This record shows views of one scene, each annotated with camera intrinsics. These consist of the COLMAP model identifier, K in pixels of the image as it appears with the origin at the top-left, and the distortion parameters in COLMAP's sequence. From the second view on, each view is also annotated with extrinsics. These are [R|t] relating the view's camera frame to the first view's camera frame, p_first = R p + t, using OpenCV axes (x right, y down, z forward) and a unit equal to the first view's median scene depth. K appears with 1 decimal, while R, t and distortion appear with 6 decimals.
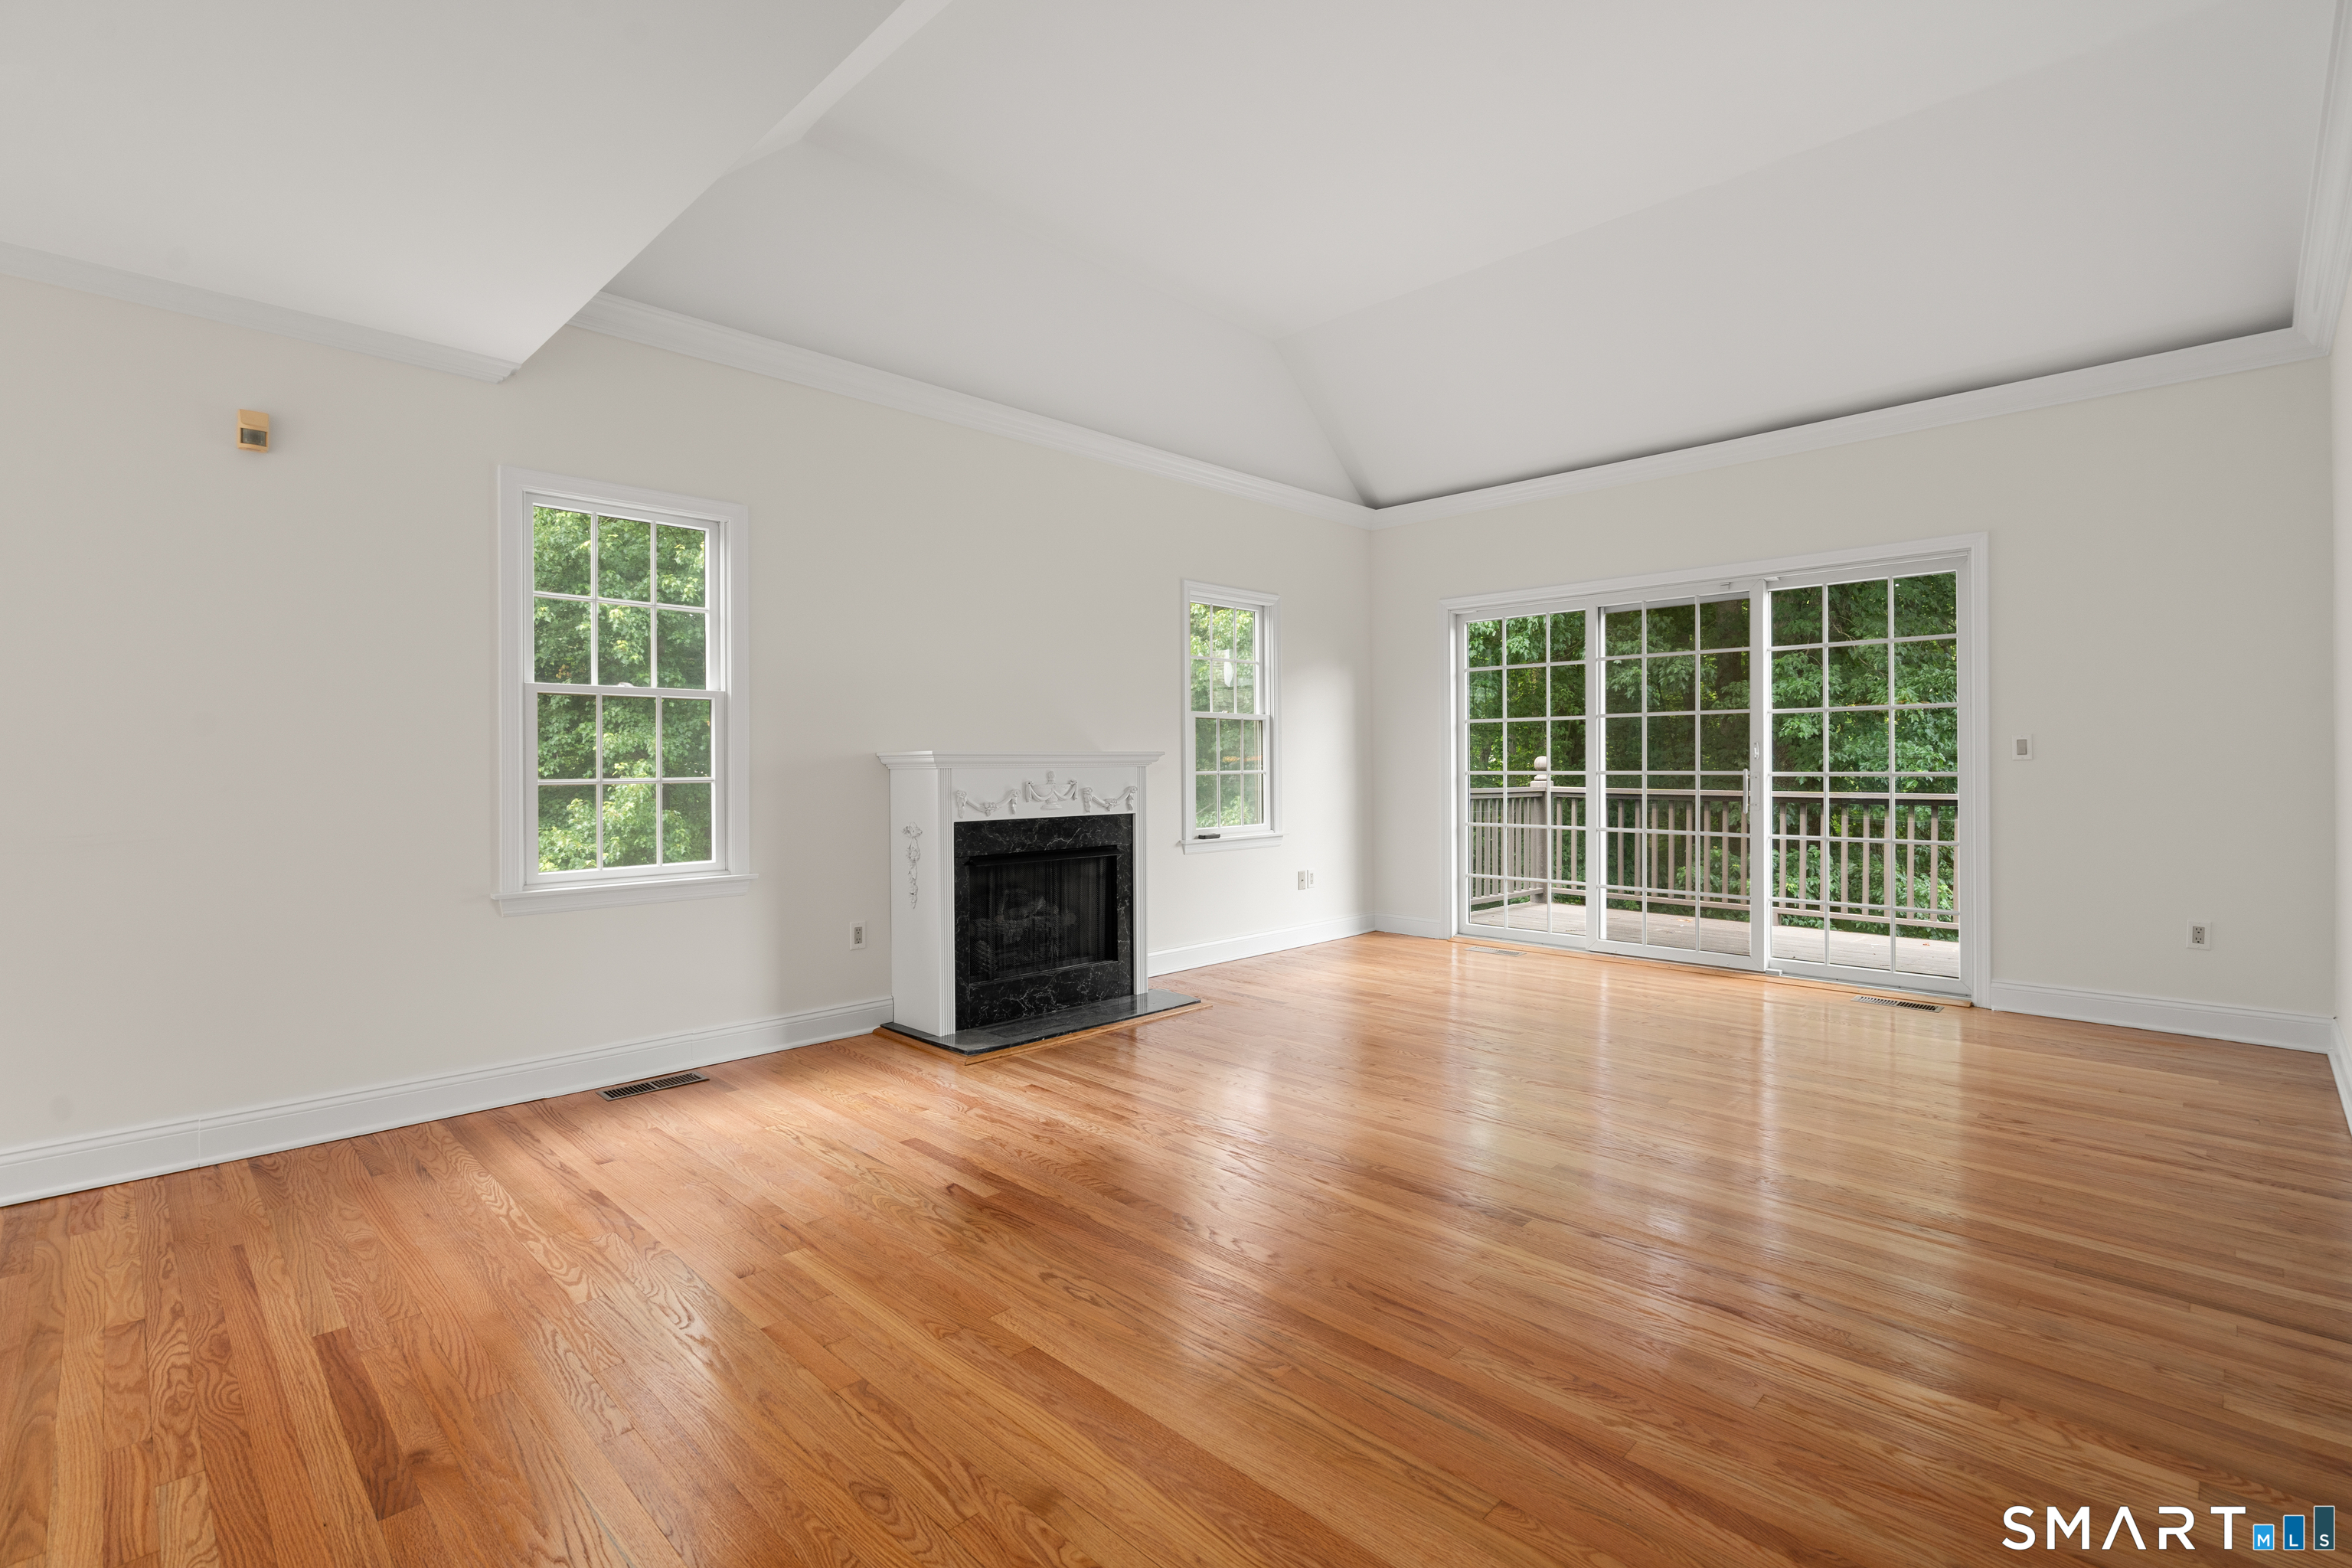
lens RADIAL K [[1060.2, 0, 1167.1], [0, 1060.2, 750.4], [0, 0, 1]] dist [-0.003609, 0.002192]
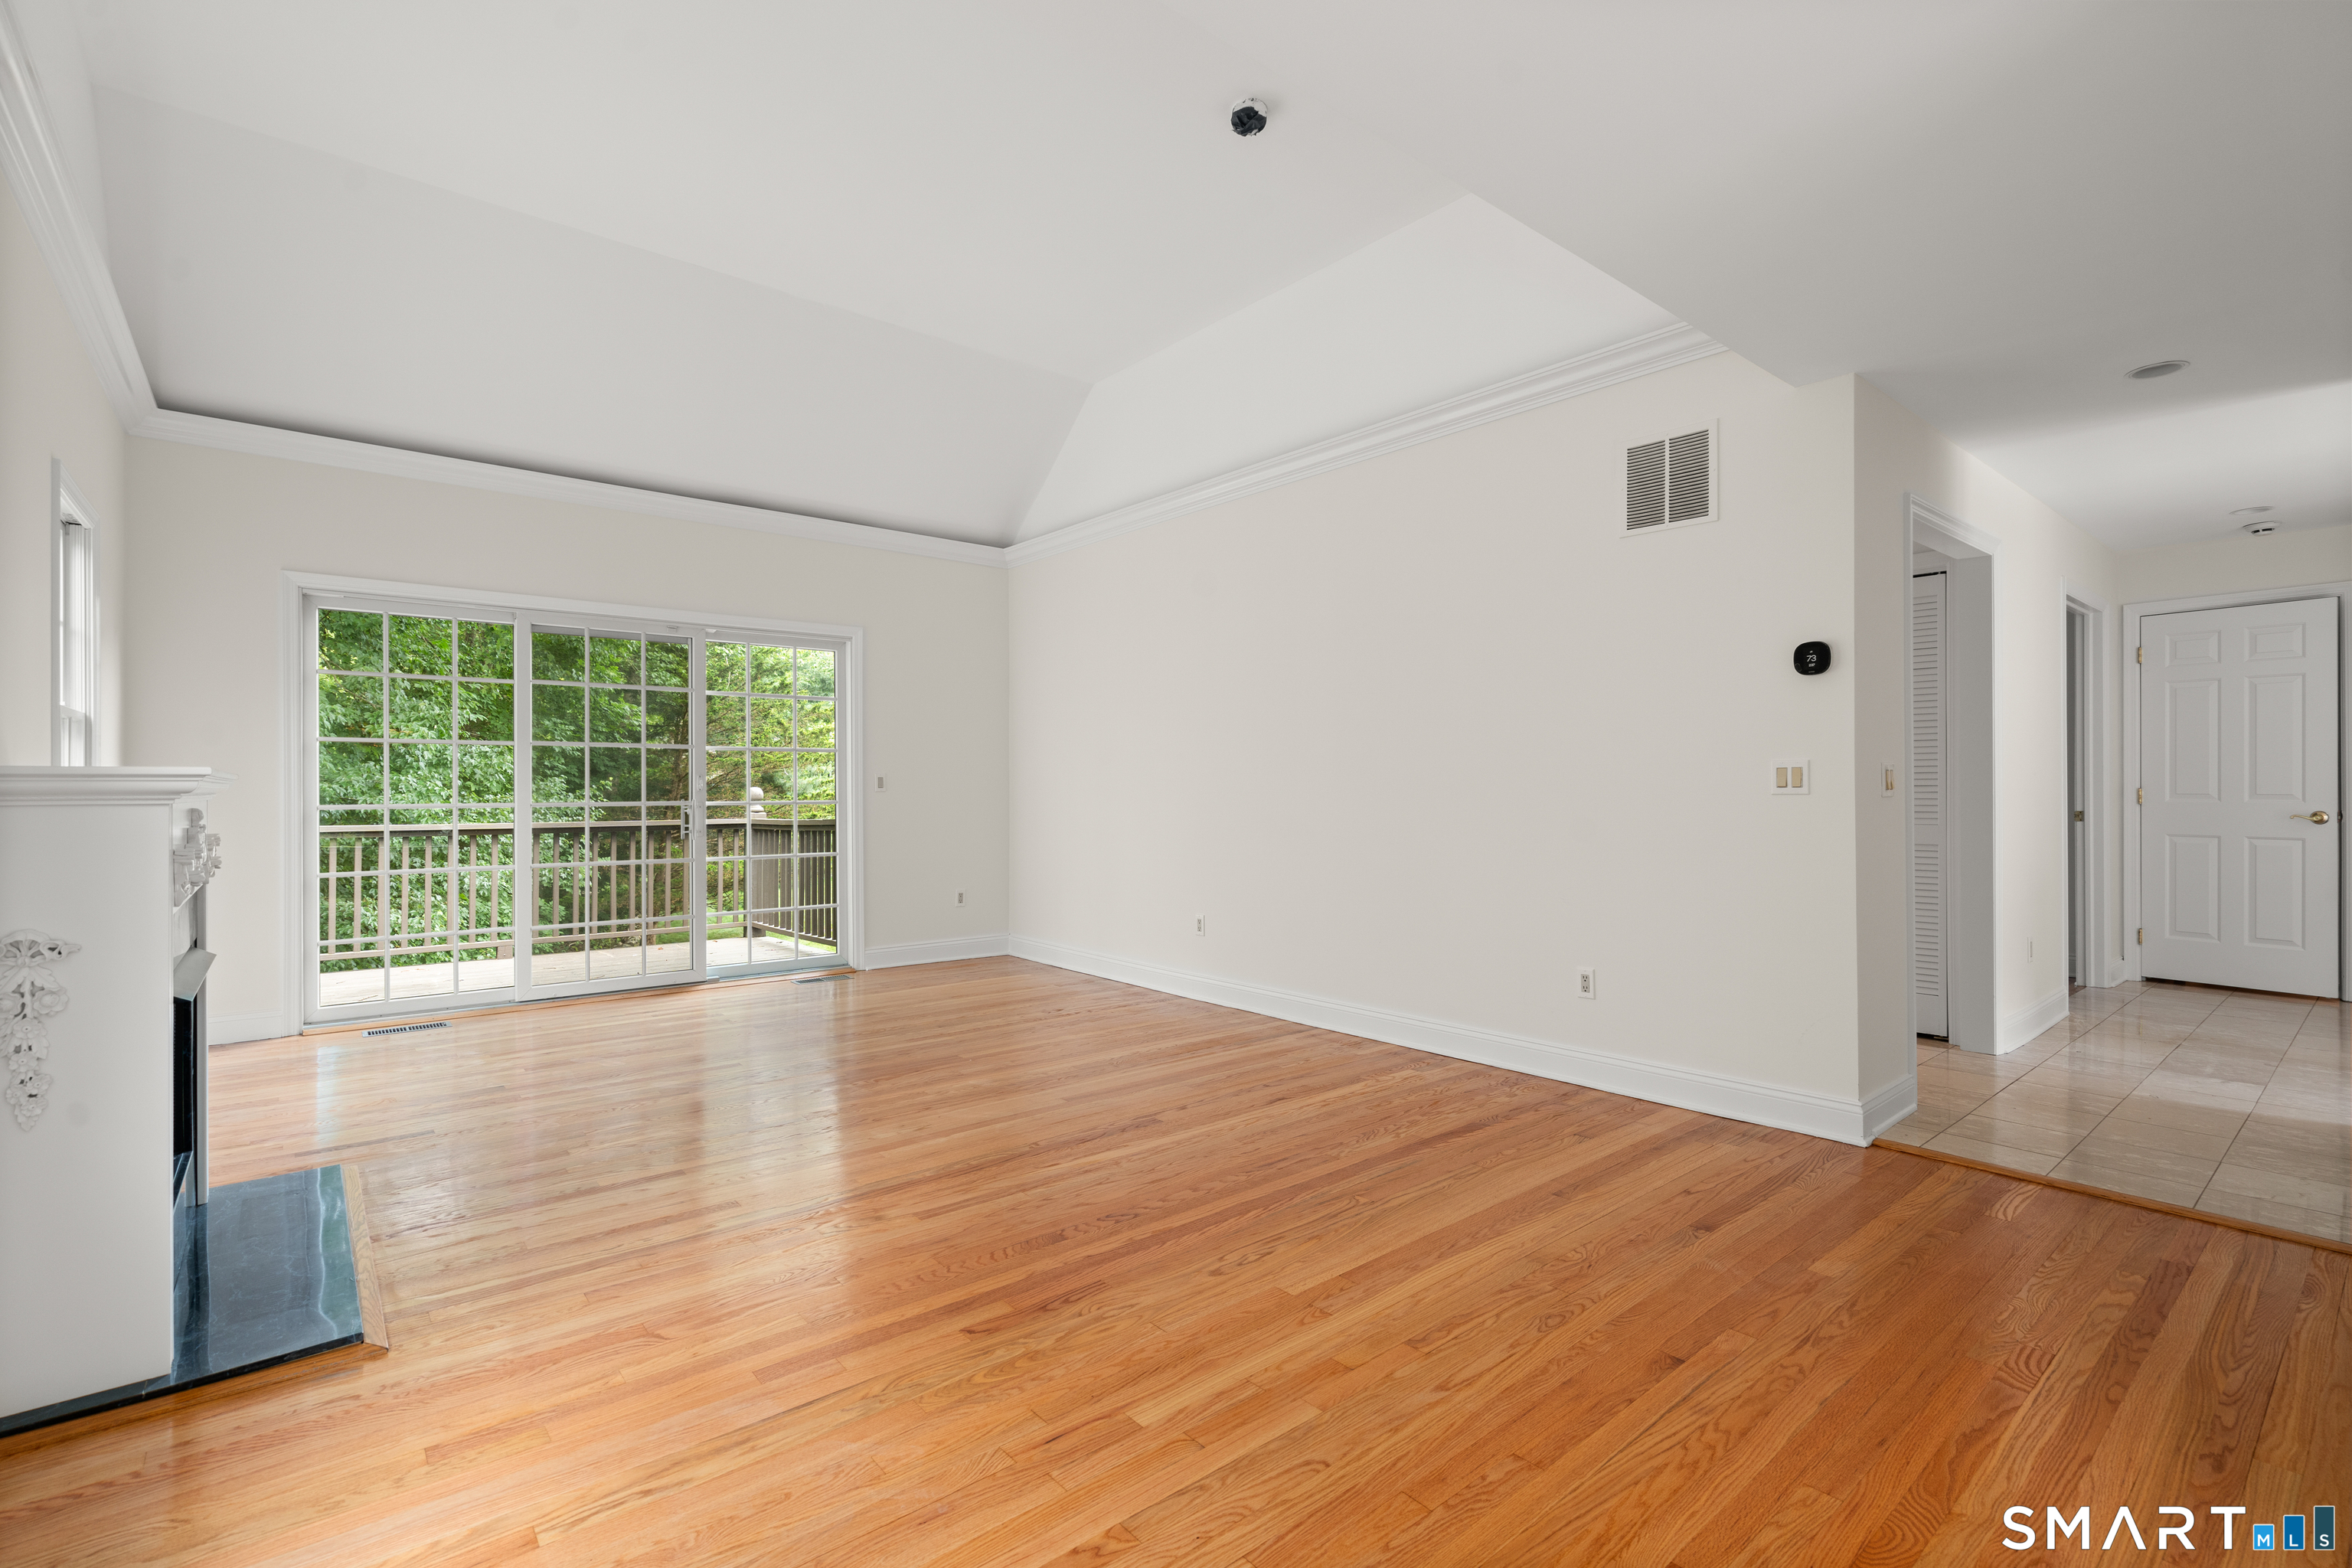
lens RADIAL K [[1060.2, 0, 1167.3], [0, 1060.2, 796.9], [0, 0, 1]] dist [-0.003609, 0.002192]
pose [[0.099975, -0.004171, 0.994981, -0.570515], [-0.010883, 0.999927, 0.005286, 0.003883], [-0.994930, -0.011357, 0.099923, 0.455740]]
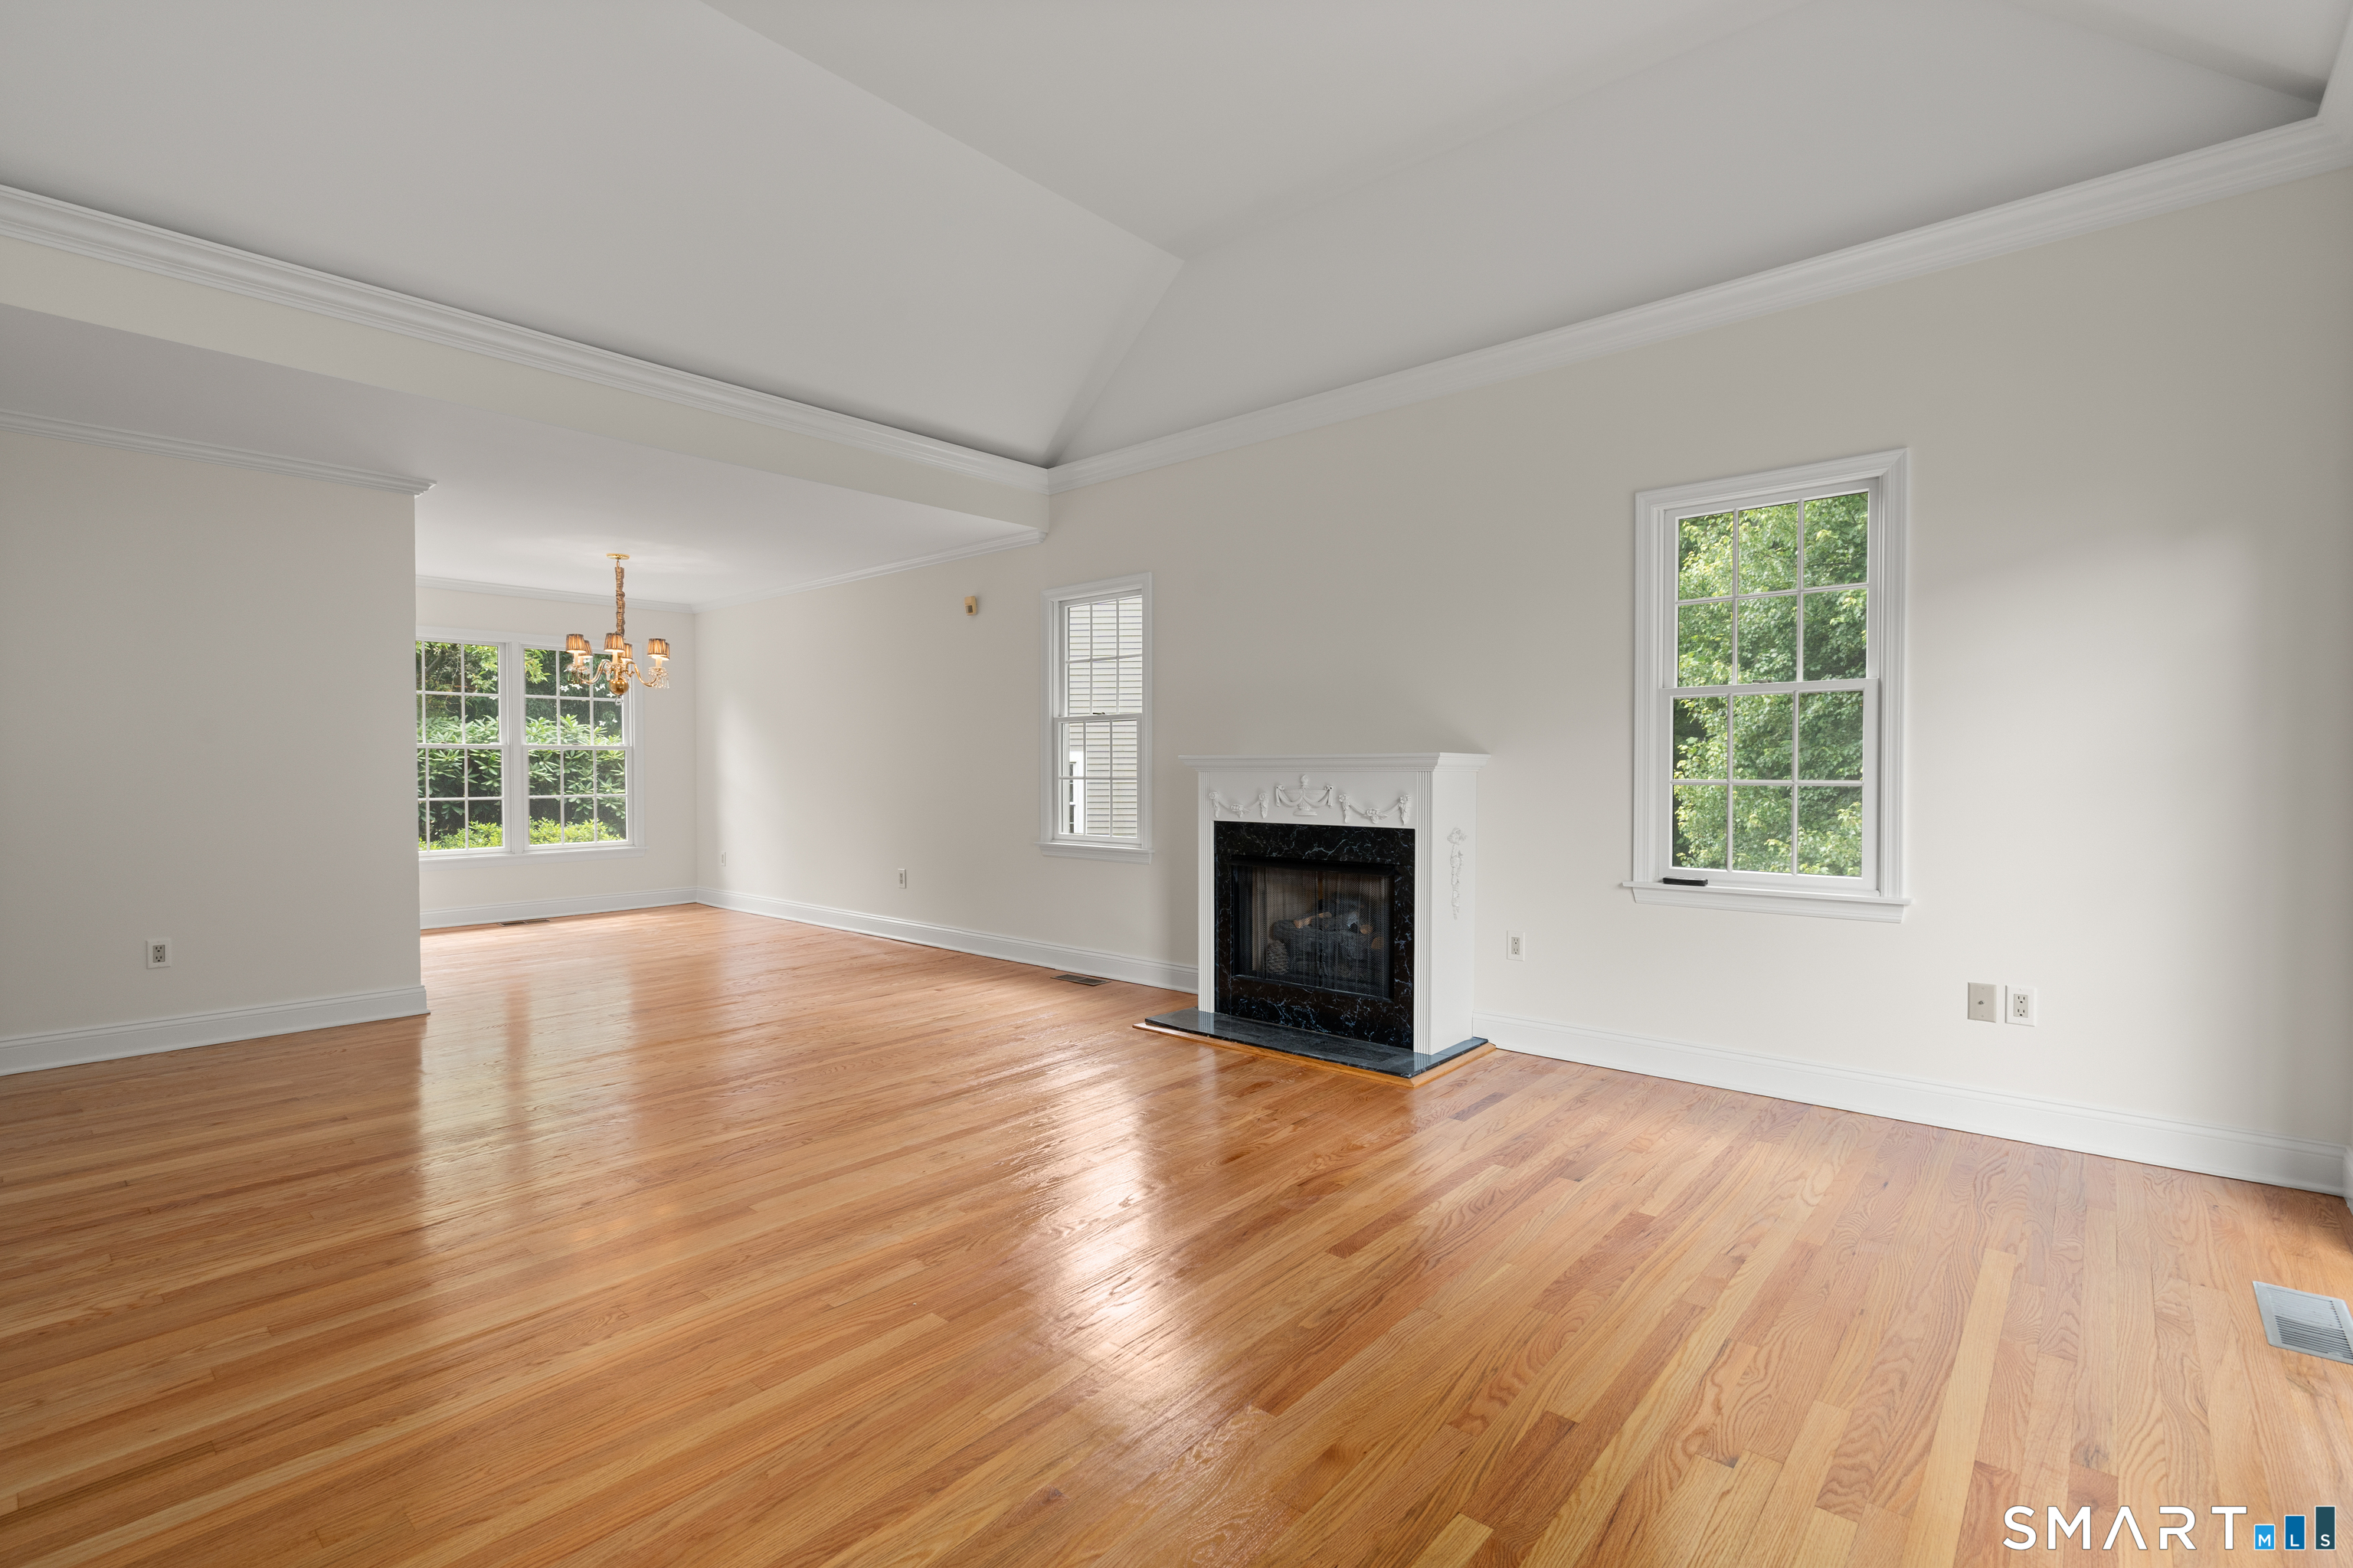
lens RADIAL K [[1060.6, 0, 1182.4], [0, 1060.6, 761.5], [0, 0, 1]] dist [-0.003609, 0.002192]
pose [[0.077089, 0.001369, -0.997023, 0.801297], [0.016094, 0.999867, 0.002617, 0.003011], [0.996894, -0.016248, 0.077056, 0.798581]]
